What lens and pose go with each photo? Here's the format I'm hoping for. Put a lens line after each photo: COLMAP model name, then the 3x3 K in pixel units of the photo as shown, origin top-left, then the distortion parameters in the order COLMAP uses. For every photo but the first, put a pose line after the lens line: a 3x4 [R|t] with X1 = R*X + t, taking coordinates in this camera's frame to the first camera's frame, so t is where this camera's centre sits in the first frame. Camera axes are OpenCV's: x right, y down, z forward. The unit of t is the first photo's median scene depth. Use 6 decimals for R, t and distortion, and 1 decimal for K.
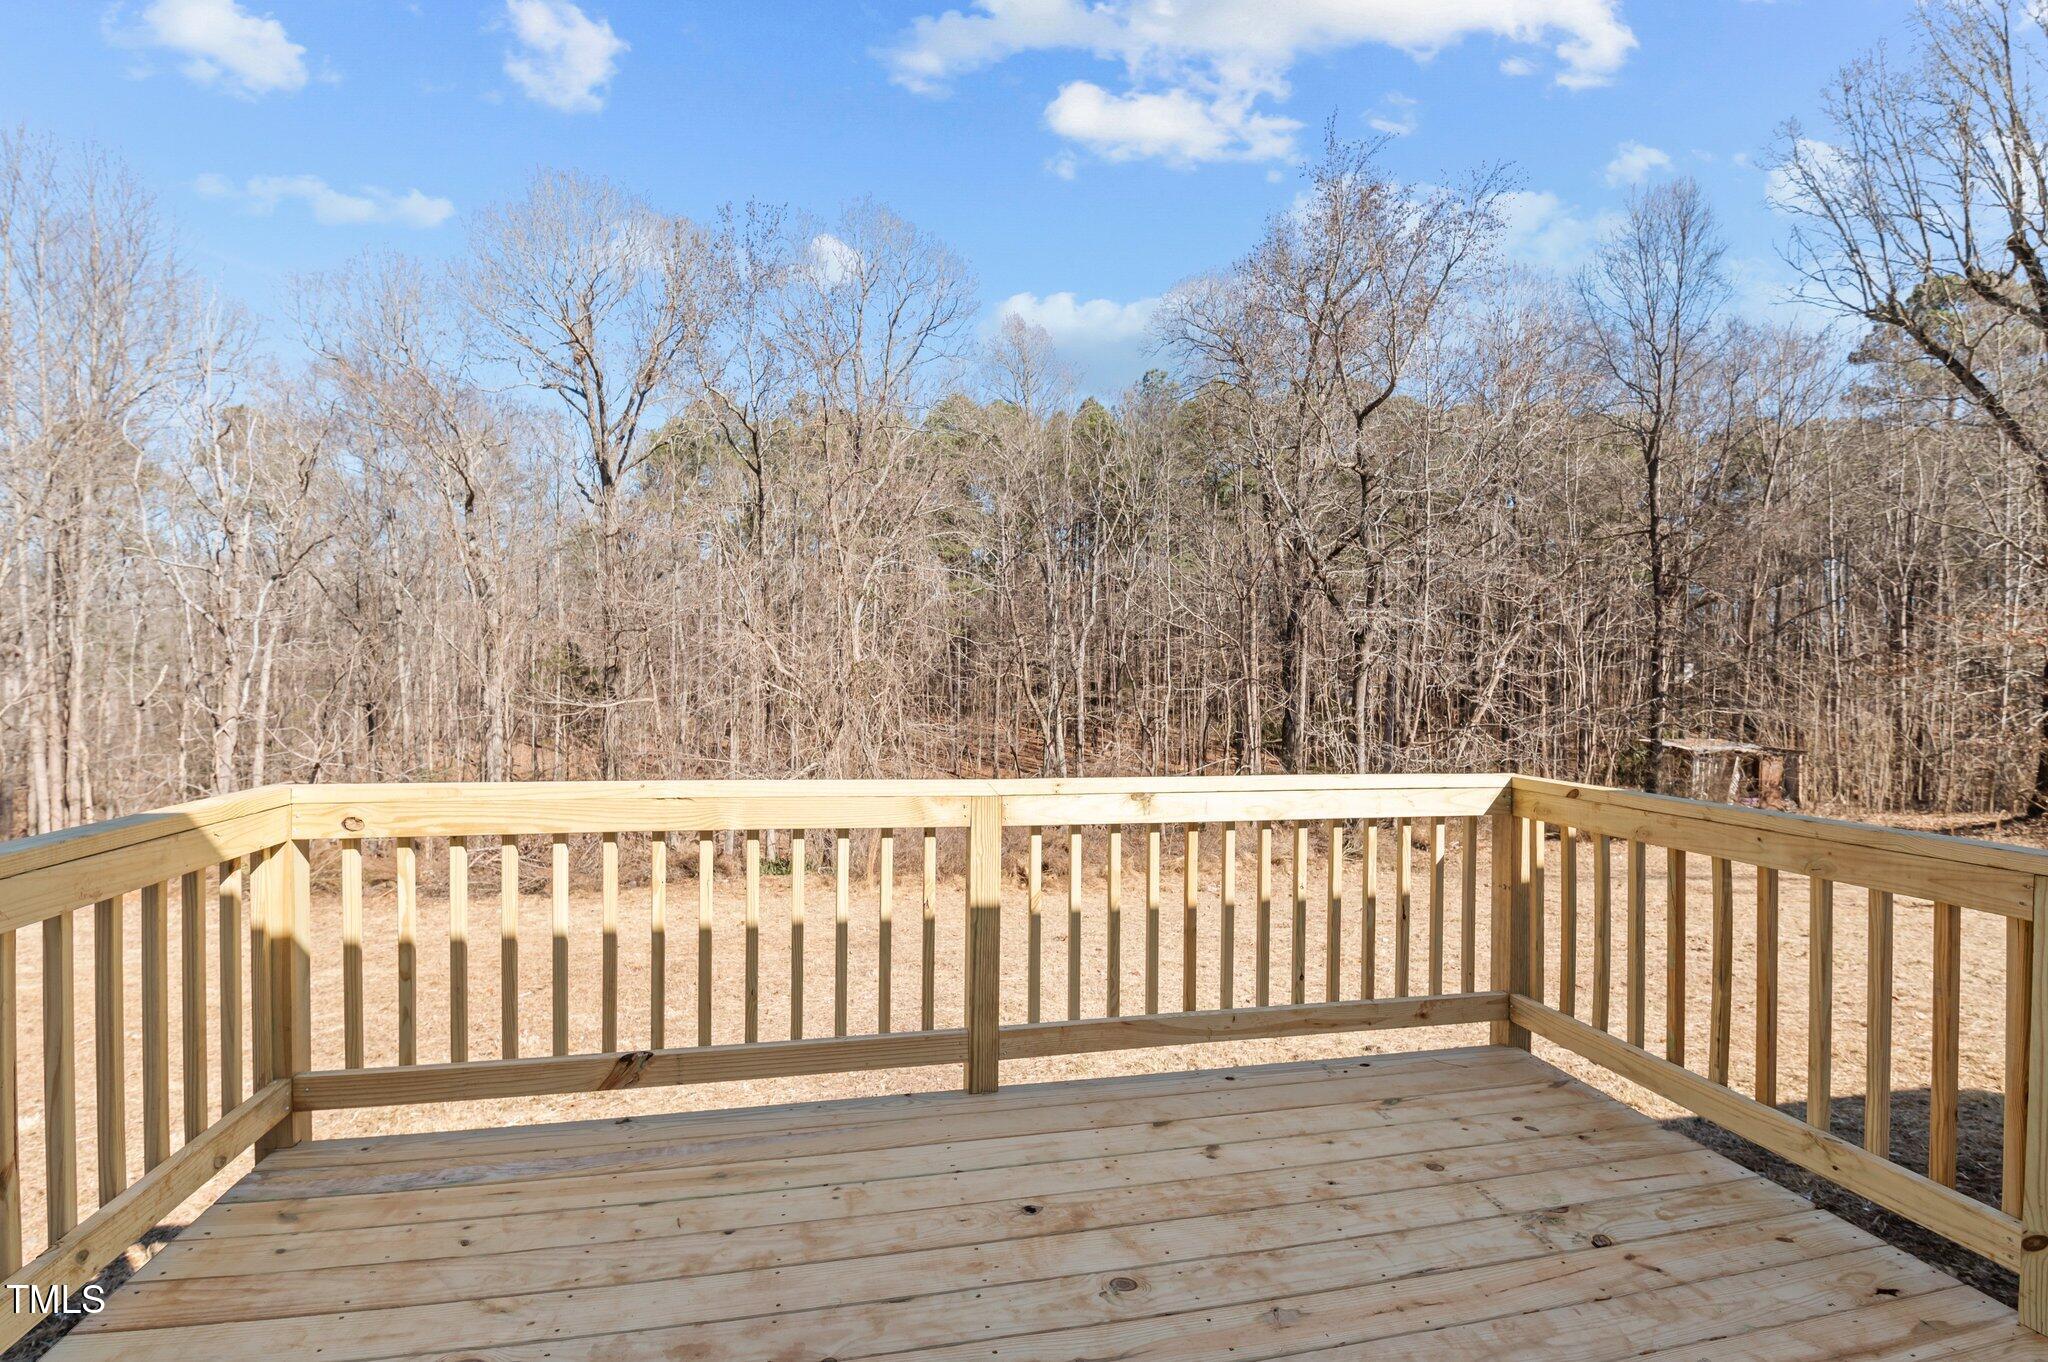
lens RADIAL K [[900.4, 0, 1024.6], [0, 900.4, 687.3], [0, 0, 1]] dist [0.001377, -0.005897]
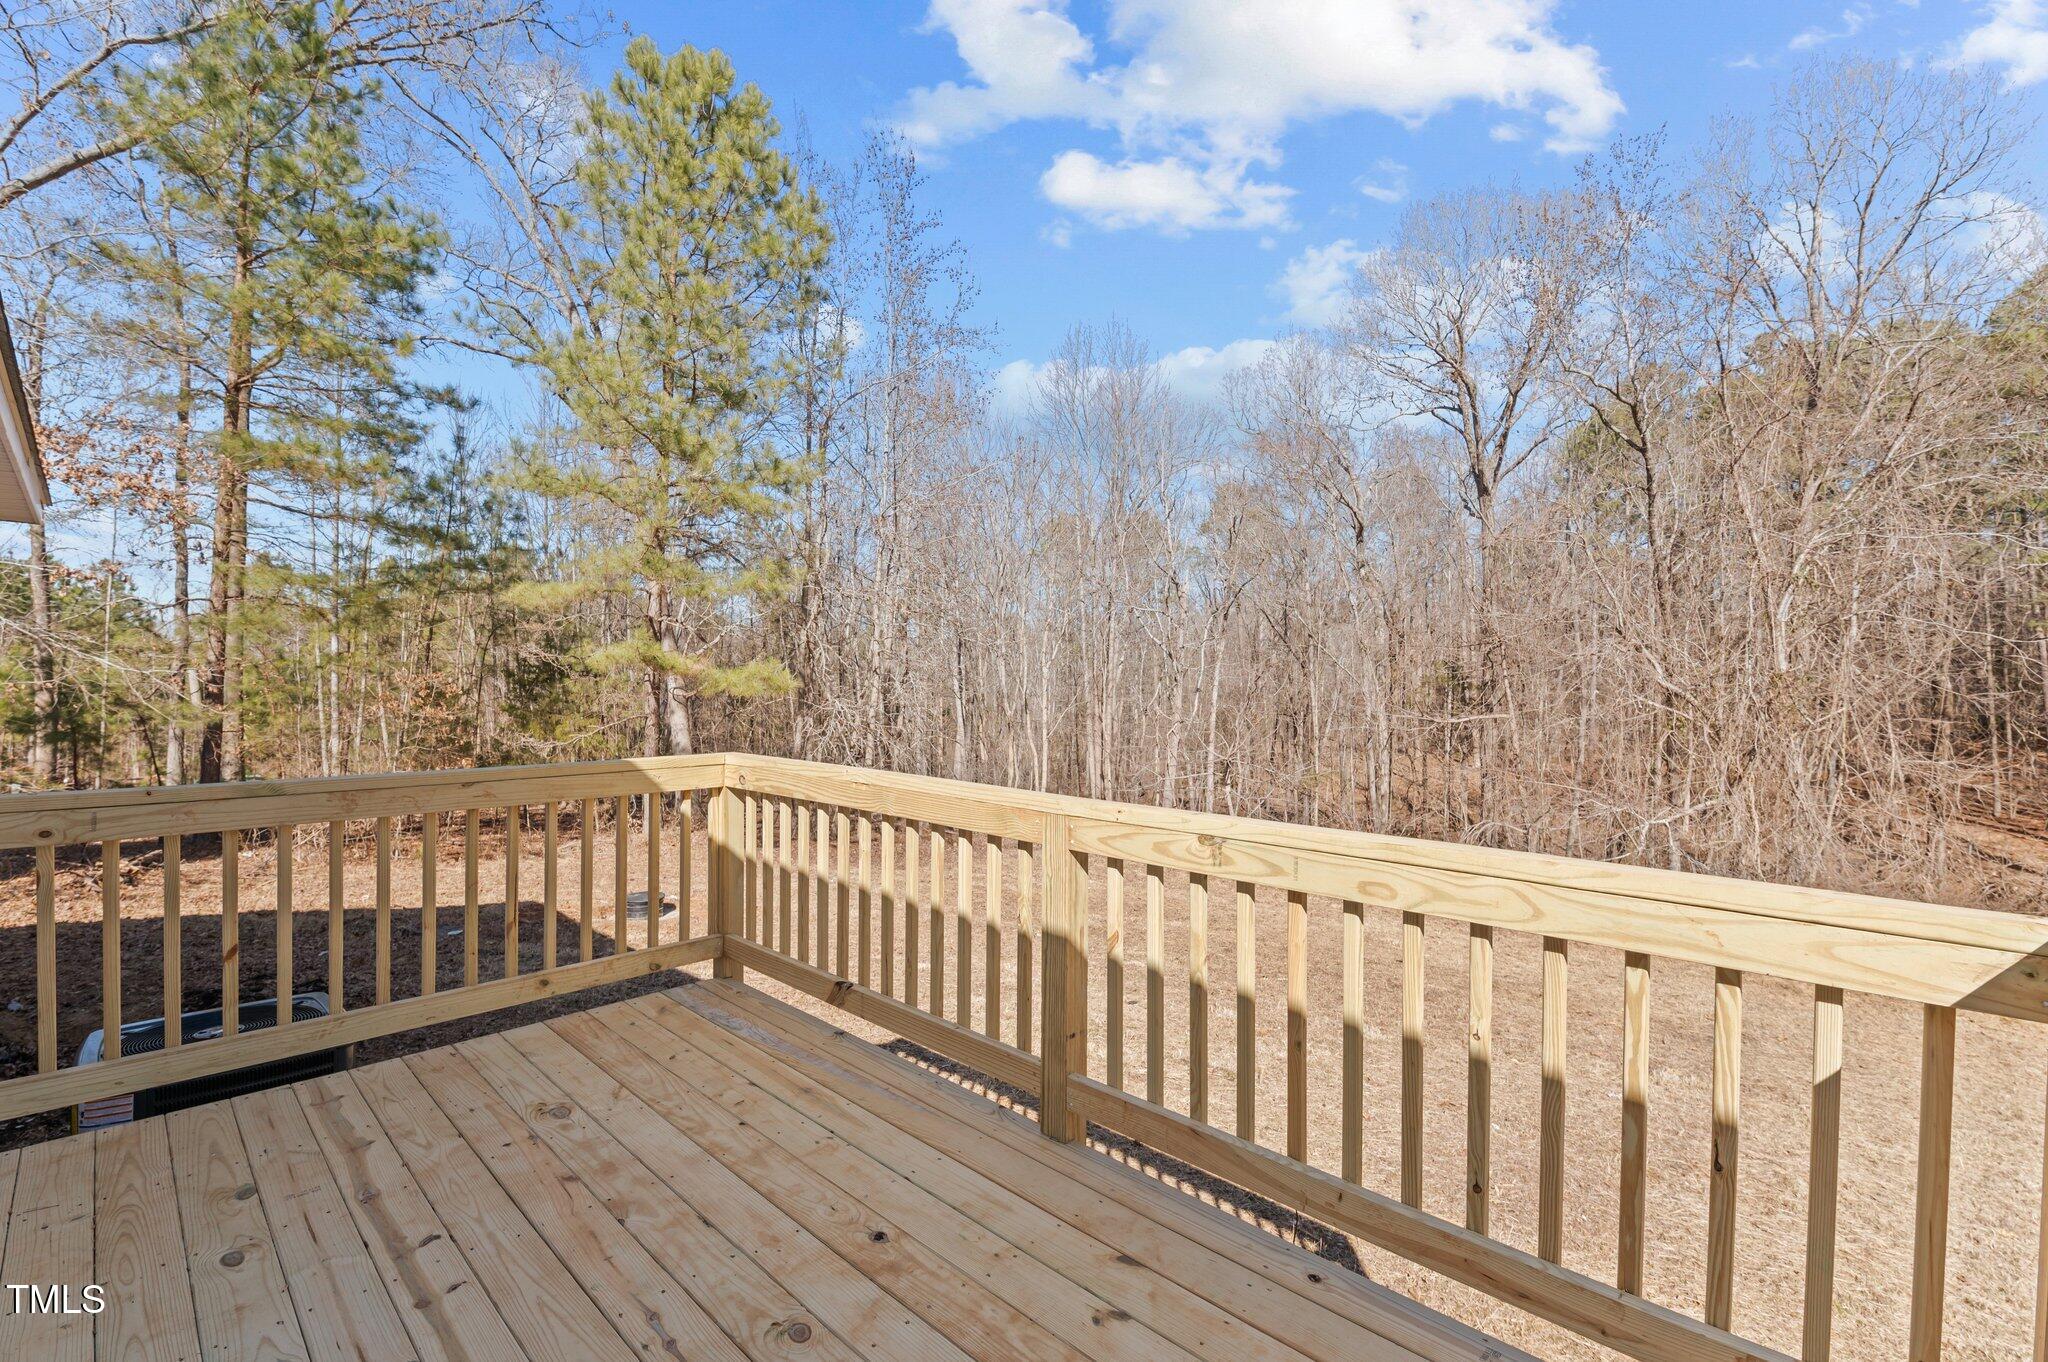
lens RADIAL K [[900.4, 0, 1027.7], [0, 900.4, 677.9], [0, 0, 1]] dist [0.001377, -0.005897]
pose [[0.557819, -0.010894, -0.829891, 0.611686], [-0.012284, 0.999696, -0.021380, 0.000849], [0.829872, 0.022120, 0.557515, 0.394621]]
